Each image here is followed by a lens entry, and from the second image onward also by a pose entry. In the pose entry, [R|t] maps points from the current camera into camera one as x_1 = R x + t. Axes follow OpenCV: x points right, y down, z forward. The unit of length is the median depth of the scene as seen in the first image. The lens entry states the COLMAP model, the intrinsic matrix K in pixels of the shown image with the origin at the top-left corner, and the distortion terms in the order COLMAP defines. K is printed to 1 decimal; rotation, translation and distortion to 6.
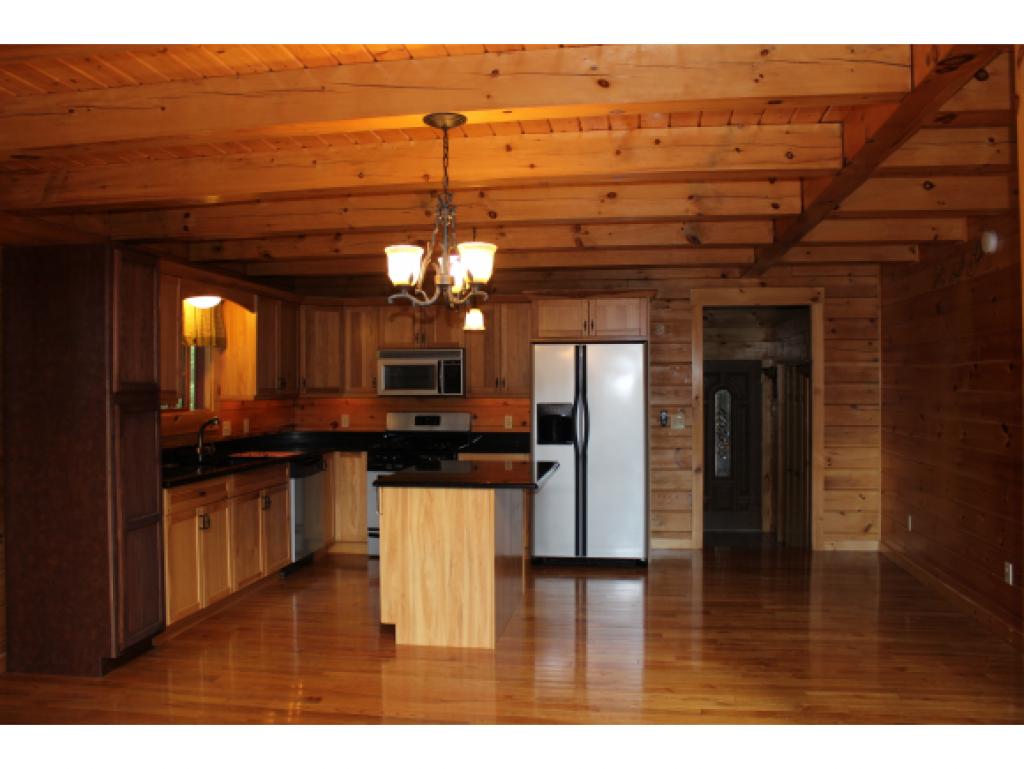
lens RADIAL K [[840.4, 0, 512.0], [0, 840.4, 384.5], [0, 0, 1]] dist [-0.181776, 0.166610]
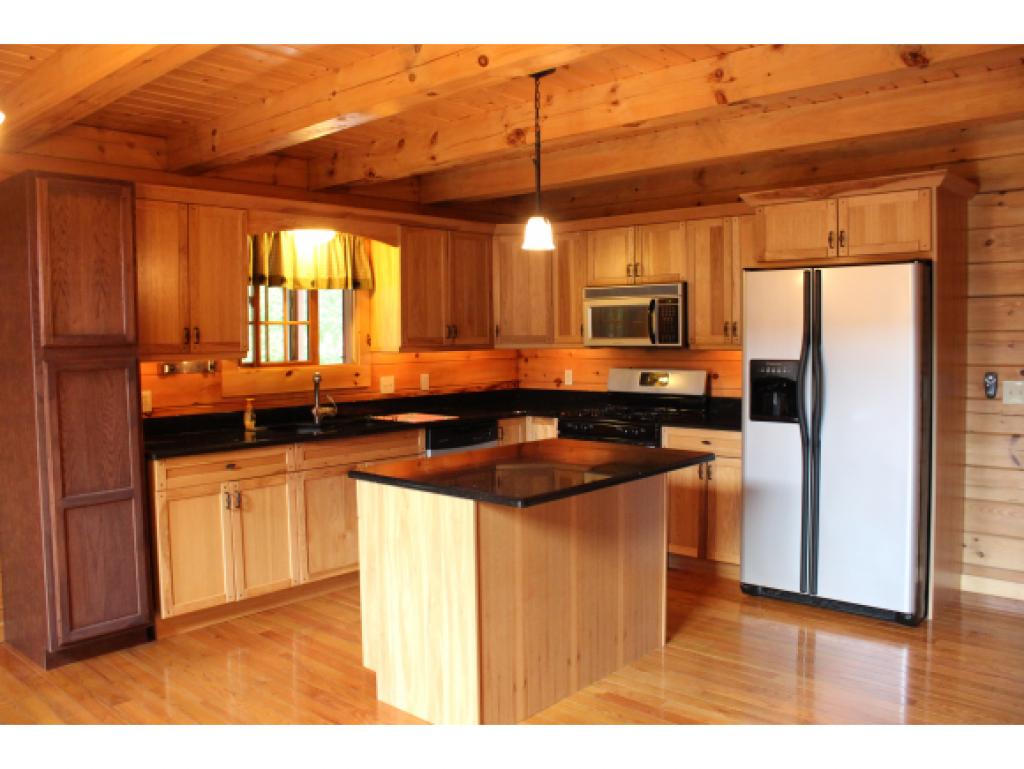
lens RADIAL K [[840.4, 0, 512.0], [0, 840.4, 384.5], [0, 0, 1]] dist [-0.181776, 0.166610]
pose [[0.835043, 0.027016, -0.549521, 0.237112], [0.007677, 0.998124, 0.060737, 0.000808], [0.550132, -0.054937, 0.833269, 0.343246]]
